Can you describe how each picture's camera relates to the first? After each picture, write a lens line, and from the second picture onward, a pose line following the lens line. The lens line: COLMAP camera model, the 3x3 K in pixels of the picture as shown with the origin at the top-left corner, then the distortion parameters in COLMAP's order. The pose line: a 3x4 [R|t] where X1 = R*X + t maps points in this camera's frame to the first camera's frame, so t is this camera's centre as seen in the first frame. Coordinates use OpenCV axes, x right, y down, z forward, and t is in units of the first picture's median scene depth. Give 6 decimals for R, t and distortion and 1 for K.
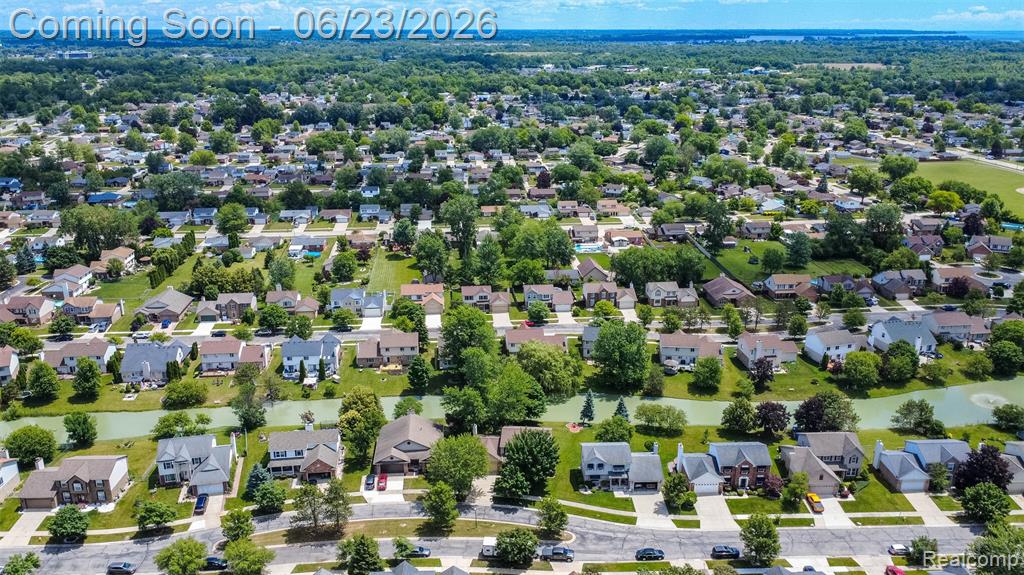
lens RADIAL K [[762.8, 0, 510.9], [0, 762.8, 293.6], [0, 0, 1]] dist [0.002450, 0.001347]
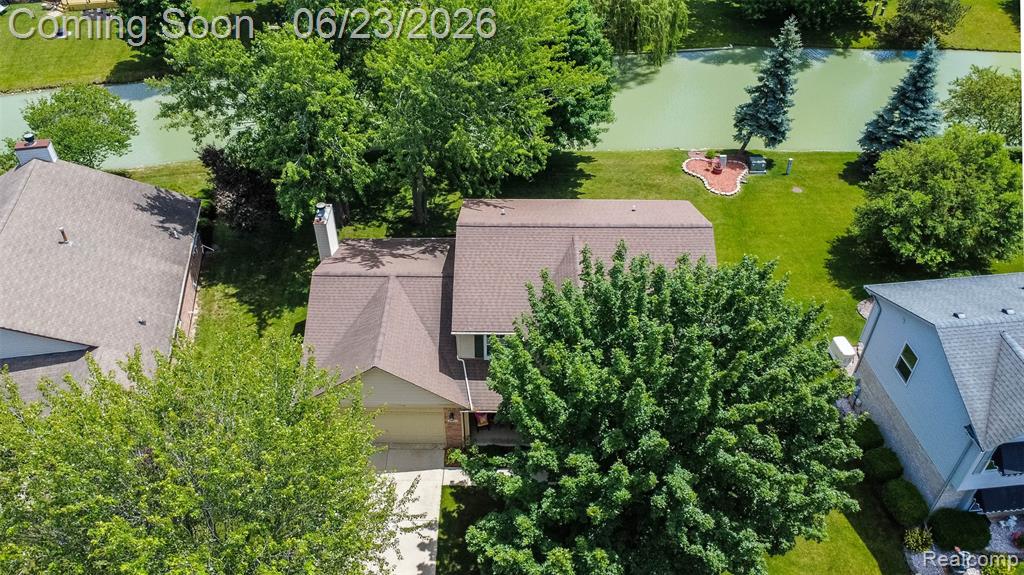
lens RADIAL K [[798.7, 0, 487.0], [0, 798.7, 289.6], [0, 0, 1]] dist [0.008184, 0.002168]
pose [[0.997853, -0.055759, 0.034361, -0.009214], [0.038705, 0.925236, 0.377412, 0.091049], [-0.052836, -0.375271, 0.925408, 0.635204]]
